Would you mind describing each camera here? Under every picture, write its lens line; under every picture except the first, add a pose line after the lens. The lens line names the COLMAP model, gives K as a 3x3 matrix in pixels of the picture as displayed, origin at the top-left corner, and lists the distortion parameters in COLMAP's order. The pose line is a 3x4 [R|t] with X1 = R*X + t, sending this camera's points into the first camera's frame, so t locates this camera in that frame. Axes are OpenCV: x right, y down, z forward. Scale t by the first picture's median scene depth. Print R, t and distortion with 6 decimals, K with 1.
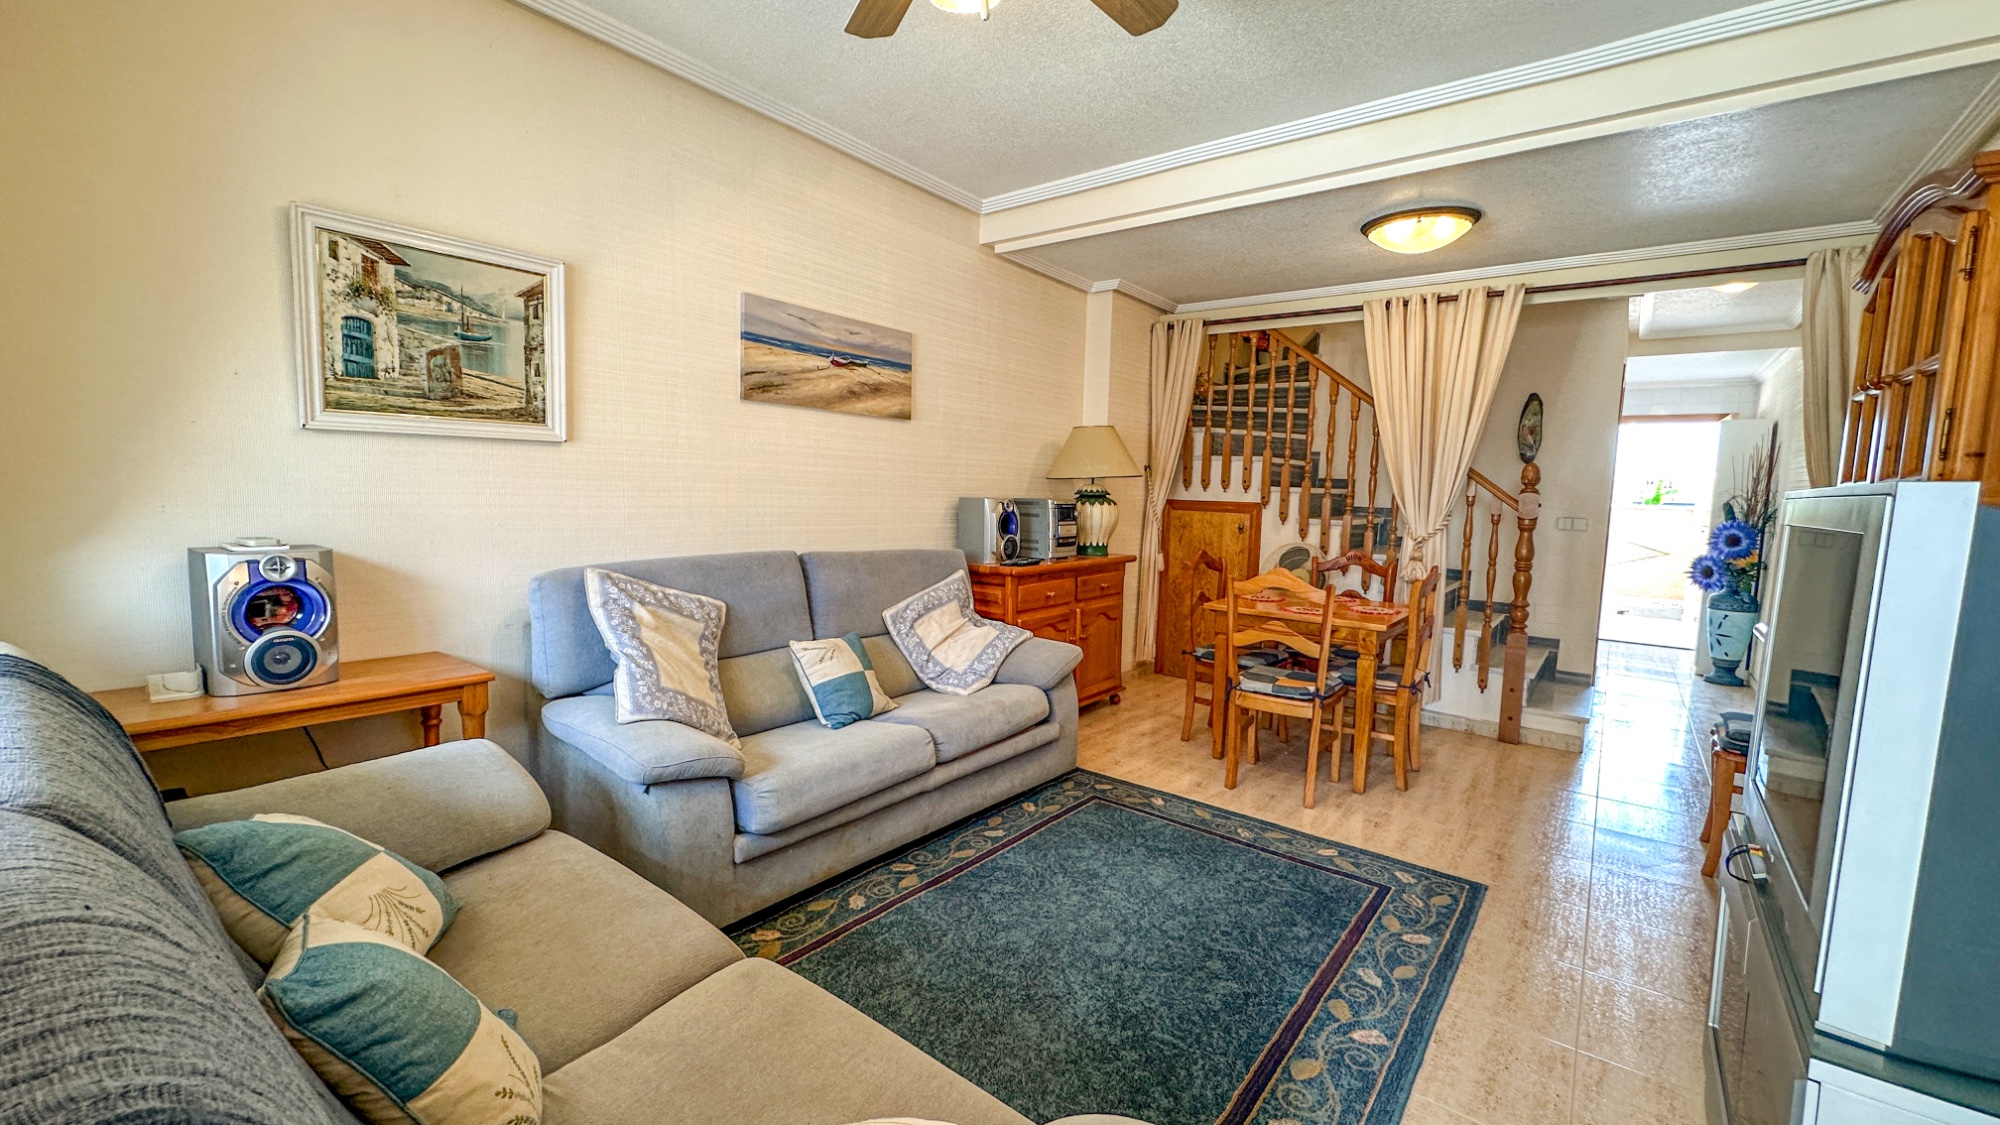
lens RADIAL K [[792.5, 0, 994.6], [0, 792.5, 541.4], [0, 0, 1]] dist [0.000981, 0.000009]
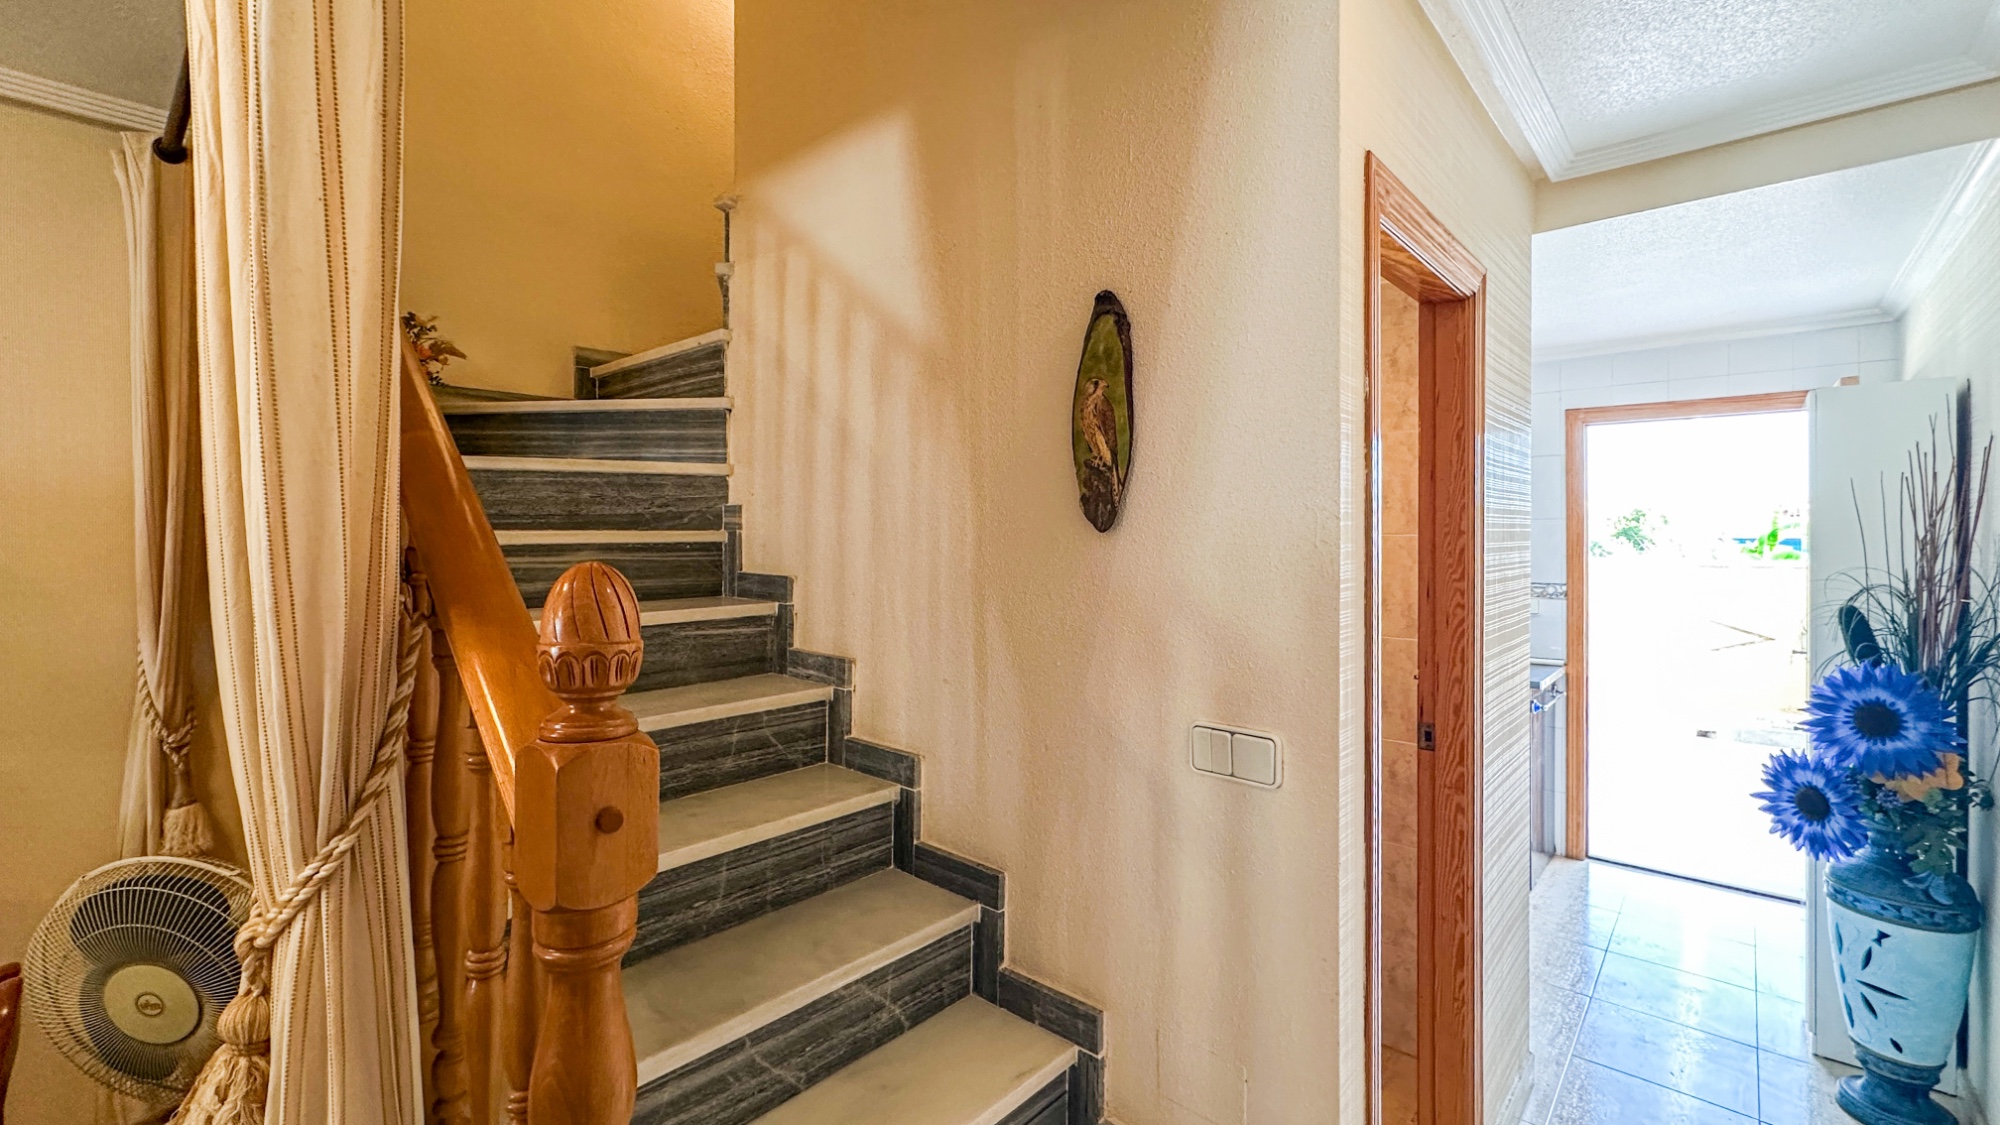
lens RADIAL K [[843.1, 0, 1000.5], [0, 843.1, 524.2], [0, 0, 1]] dist [-0.001597, -0.000388]
pose [[0.998047, -0.032046, -0.053628, 0.674574], [0.027201, 0.995682, -0.088752, -0.076379], [0.056241, 0.087120, 0.994609, 0.715405]]
